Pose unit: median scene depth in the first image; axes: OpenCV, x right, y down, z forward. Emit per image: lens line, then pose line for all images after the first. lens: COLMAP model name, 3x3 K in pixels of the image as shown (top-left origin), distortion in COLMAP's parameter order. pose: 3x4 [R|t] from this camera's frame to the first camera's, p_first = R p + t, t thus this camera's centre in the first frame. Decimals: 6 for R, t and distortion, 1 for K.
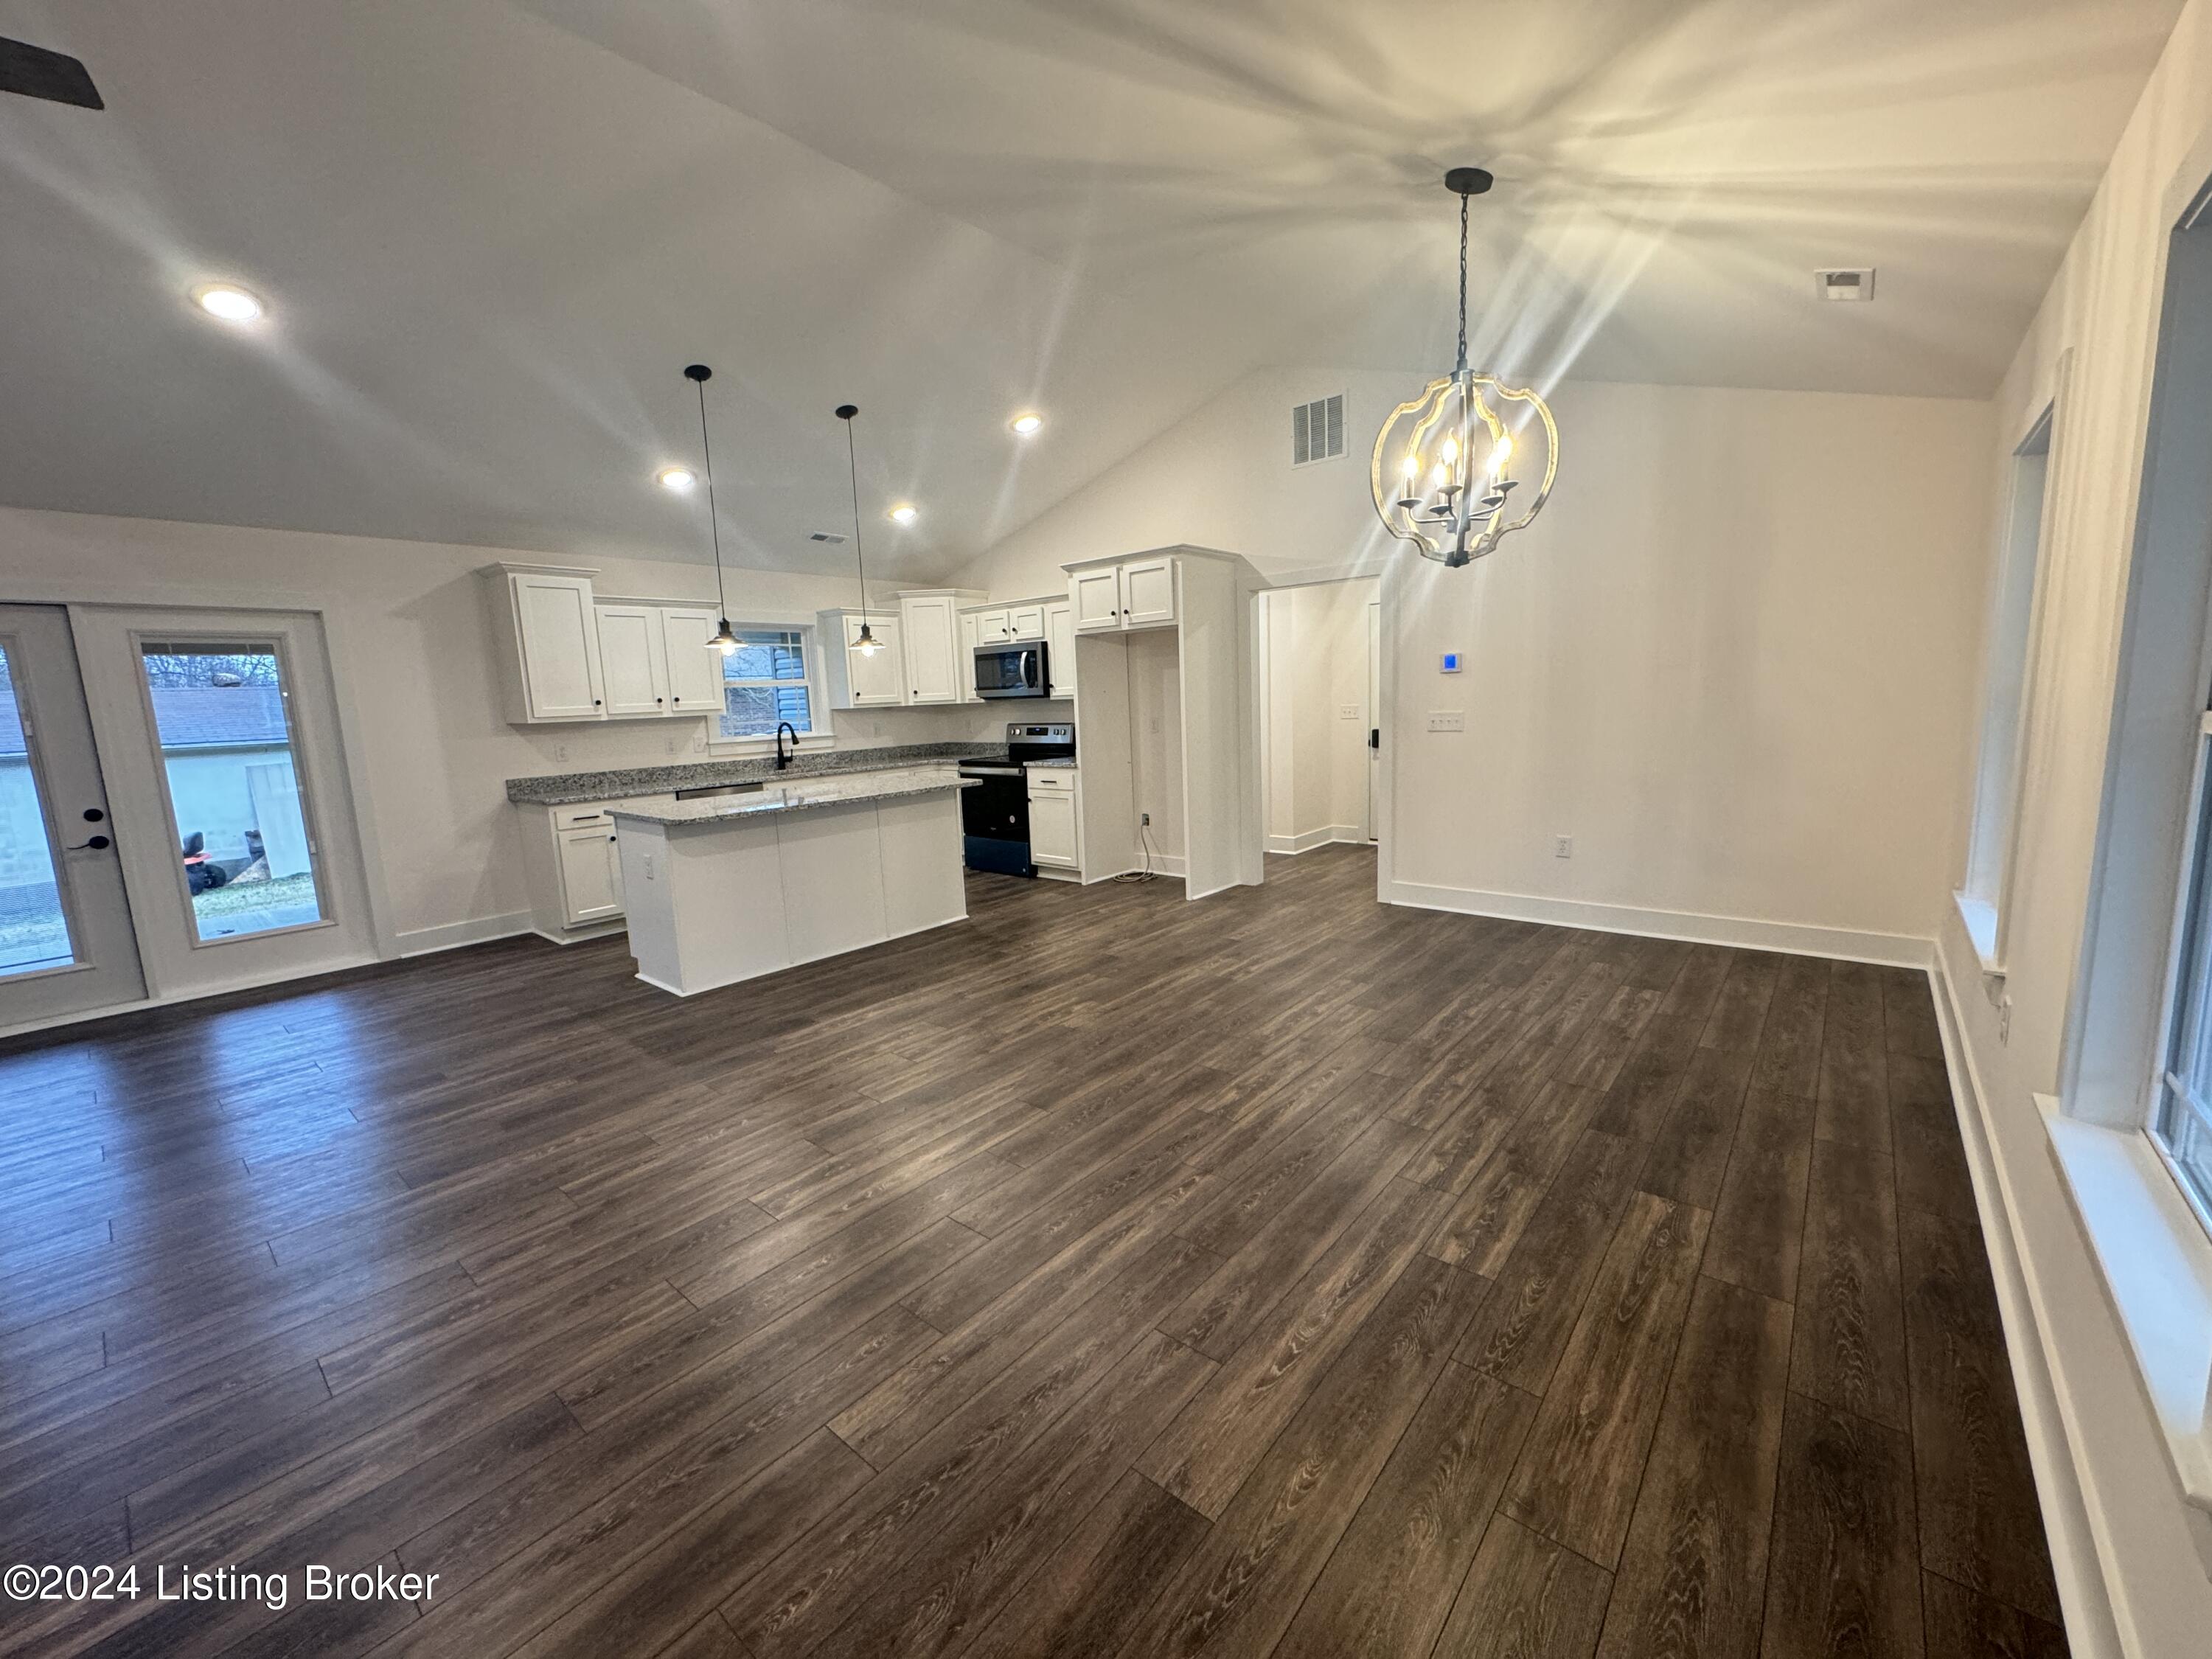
lens RADIAL K [[880.6, 0, 1104.1], [0, 880.6, 829.4], [0, 0, 1]] dist [-0.003416, 0.000713]
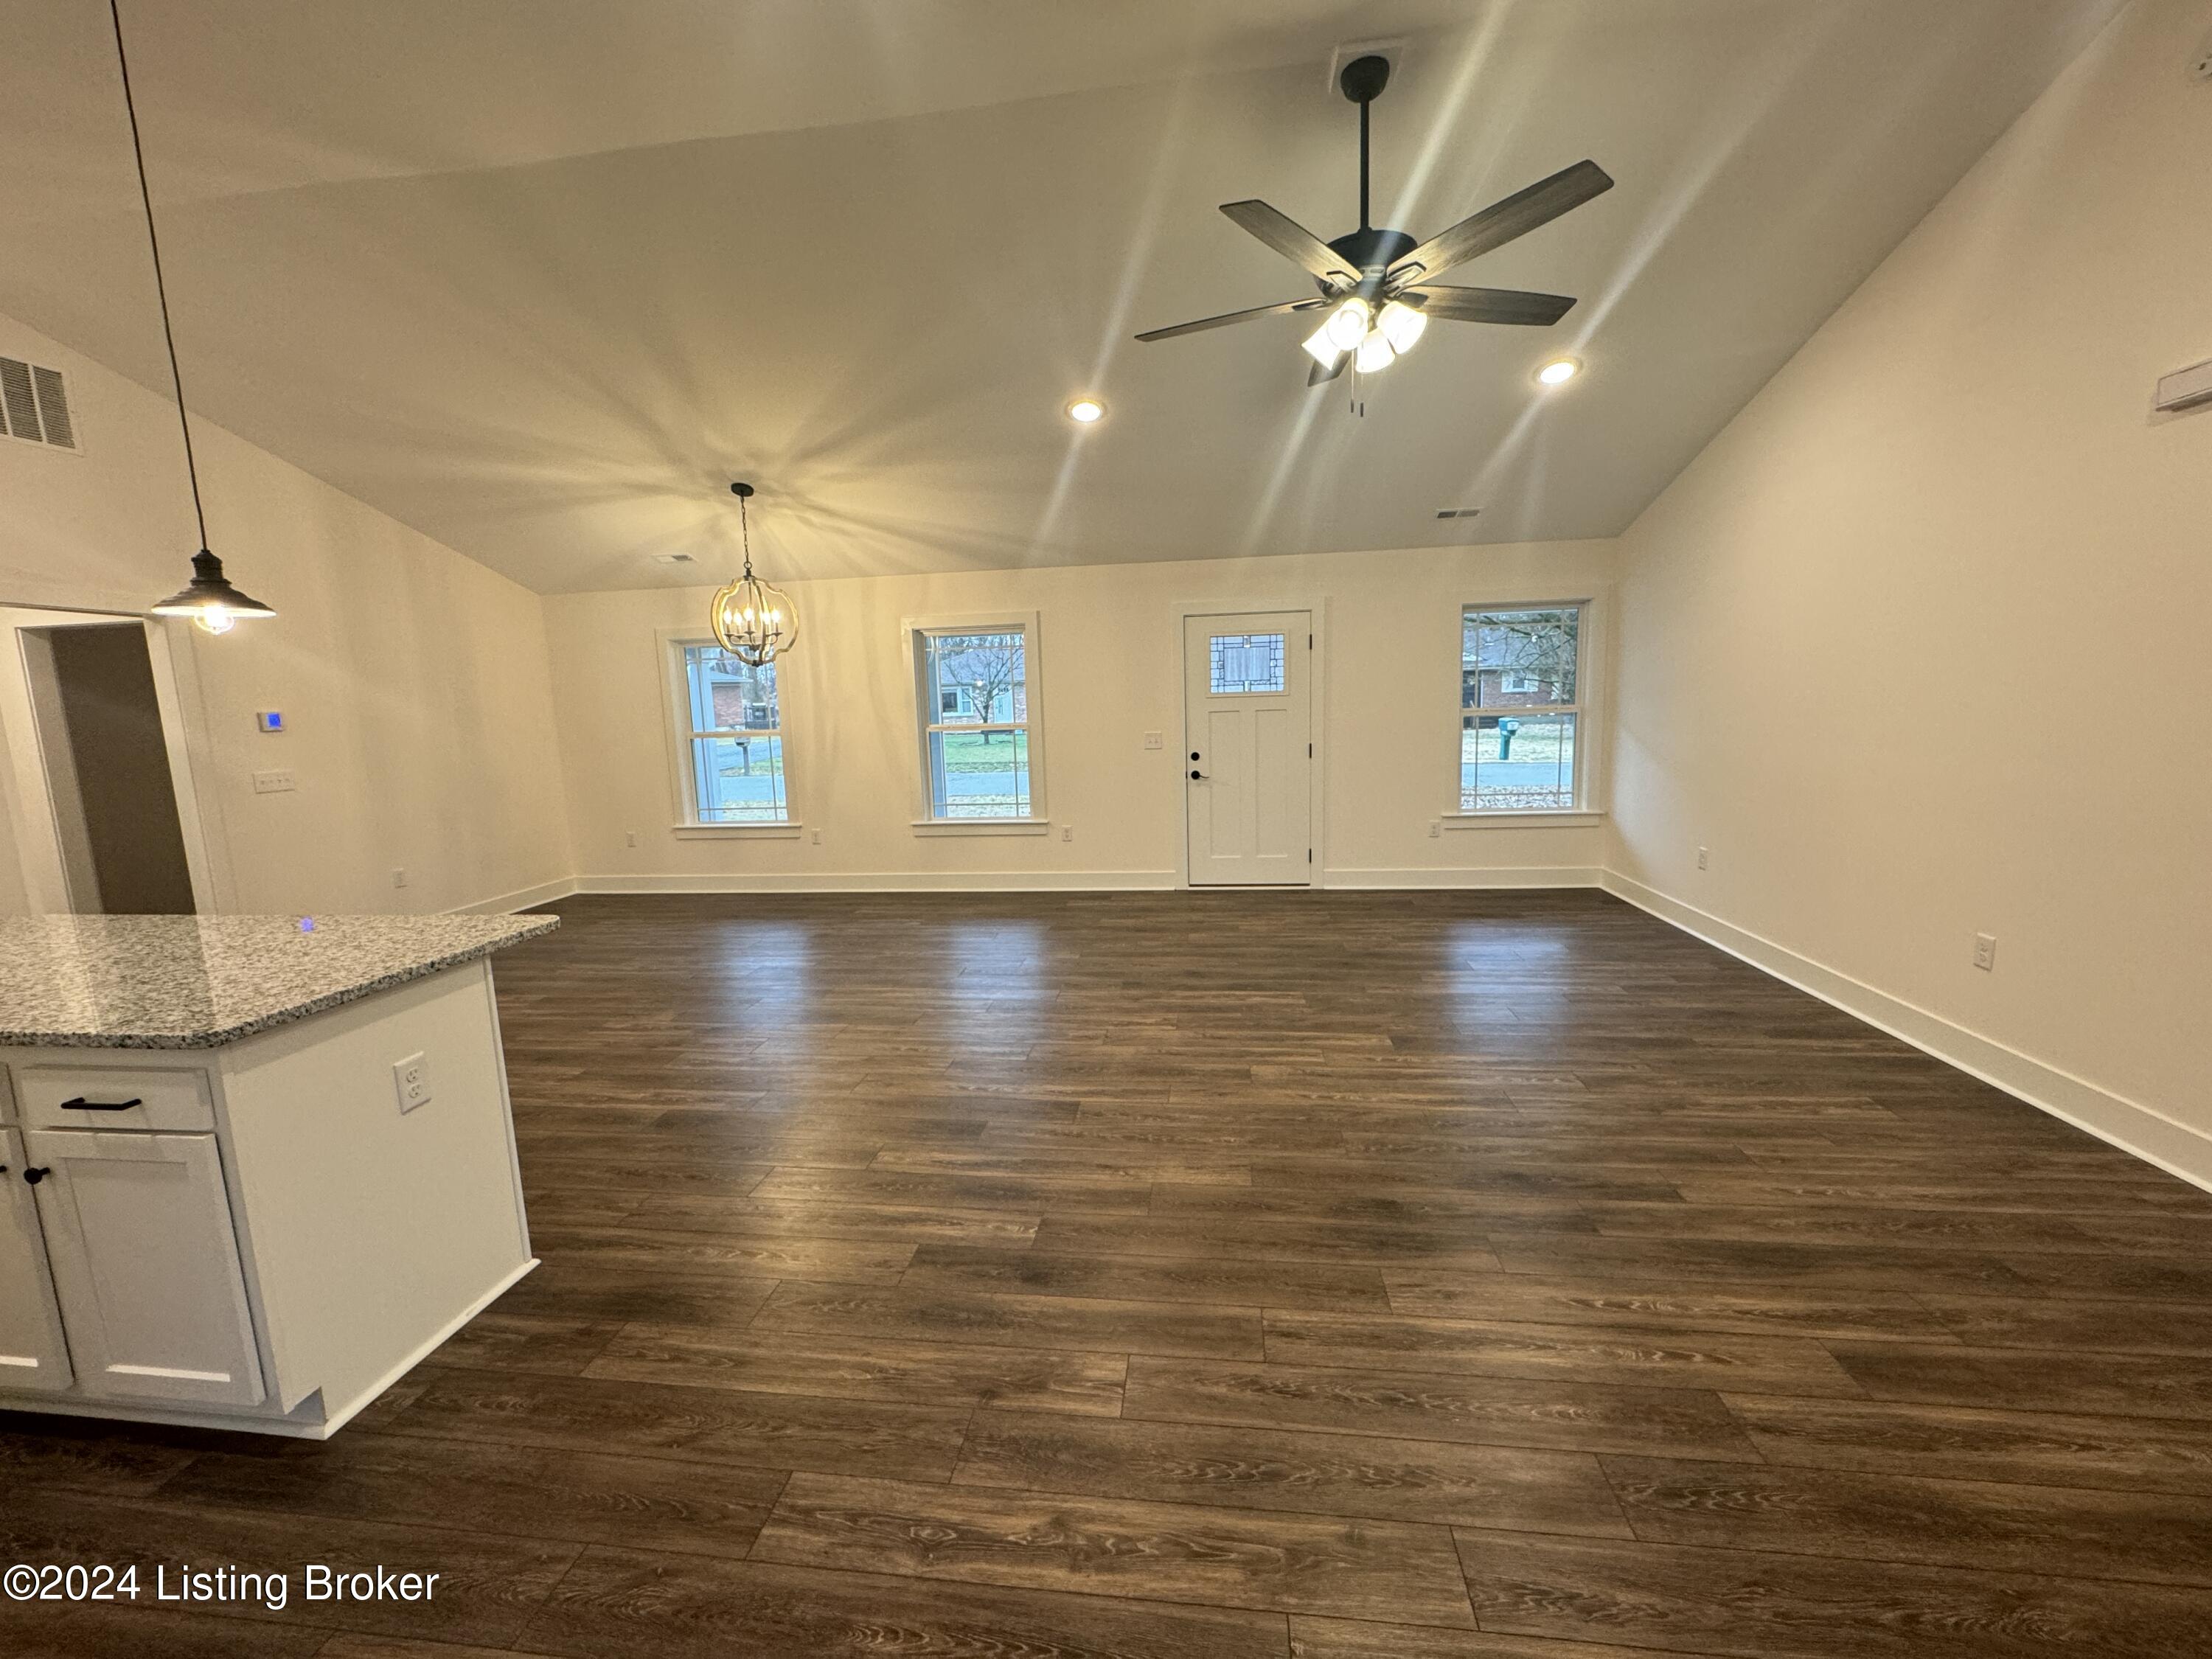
lens RADIAL K [[880.6, 0, 1104.1], [0, 880.6, 829.4], [0, 0, 1]] dist [-0.003416, 0.000713]
pose [[-0.544753, -0.060927, 0.836381, -1.149810], [0.181527, 0.965143, 0.188540, -0.111606], [-0.818714, 0.254533, -0.514704, 0.960636]]
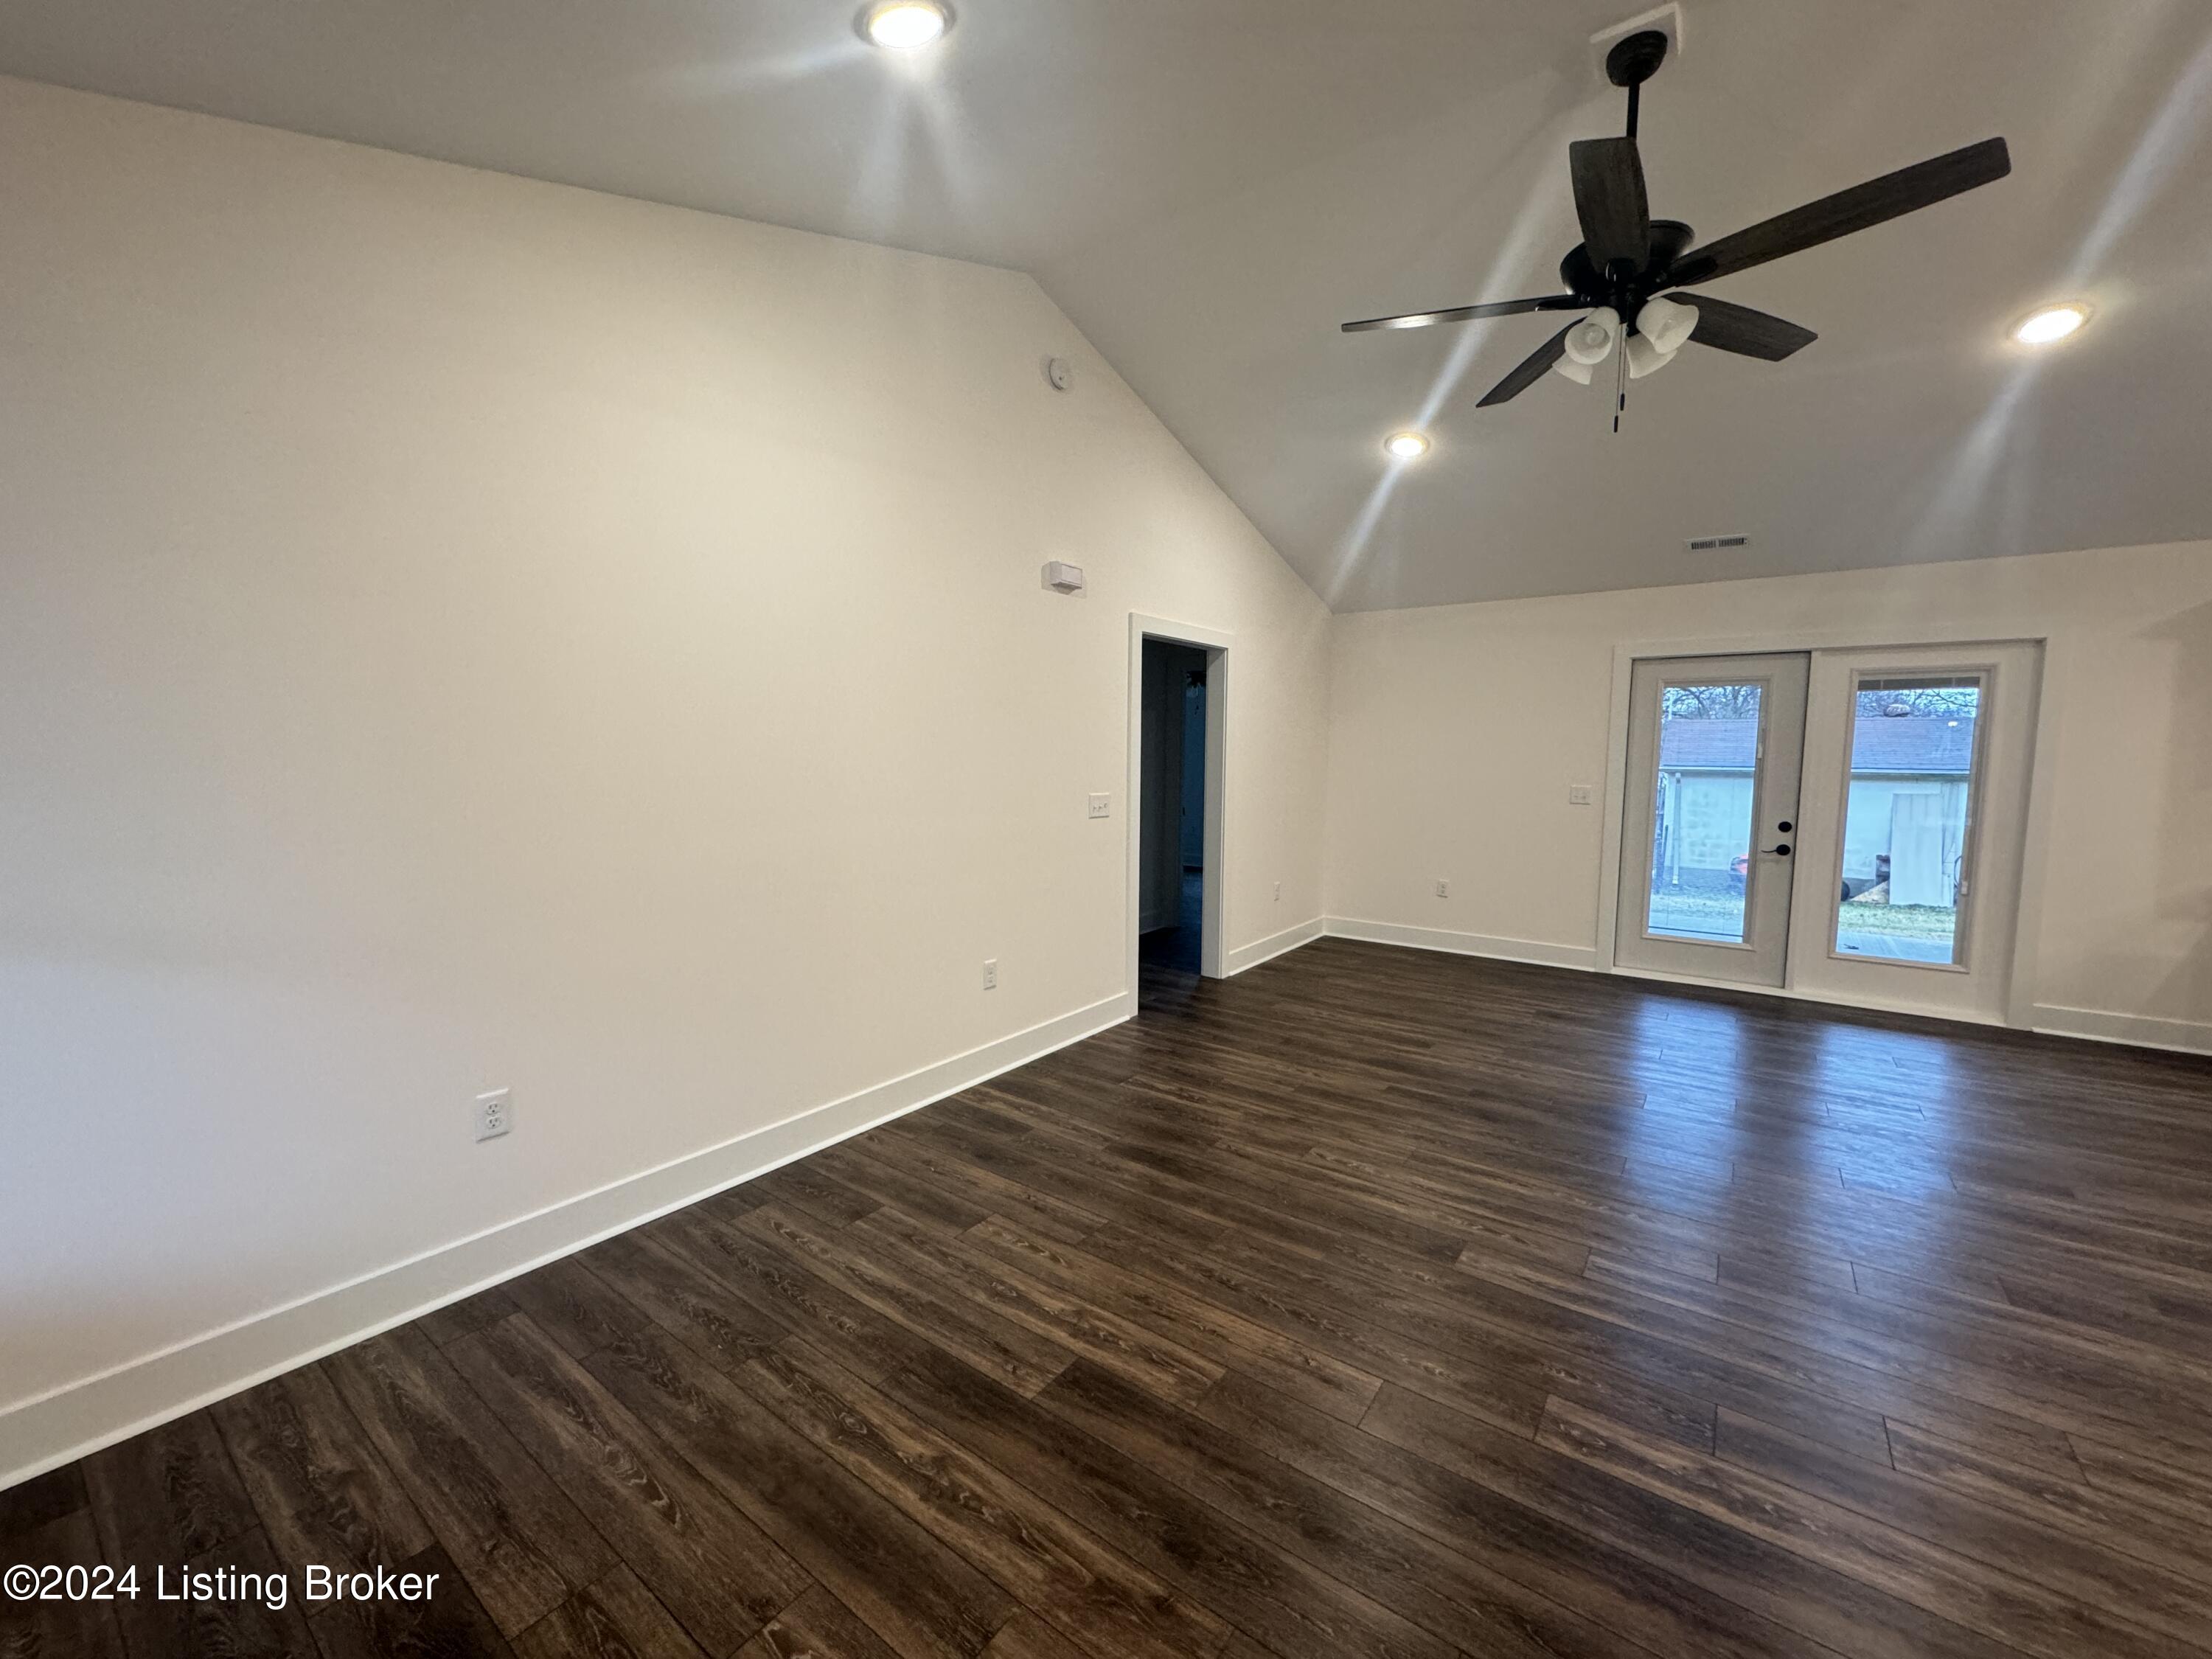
lens RADIAL K [[880.6, 0, 1104.1], [0, 880.6, 829.4], [0, 0, 1]] dist [-0.003416, 0.000713]
pose [[0.069525, 0.129626, -0.989123, -0.038066], [-0.161768, 0.979863, 0.117042, -0.002893], [0.984377, 0.151871, 0.089094, -0.015690]]
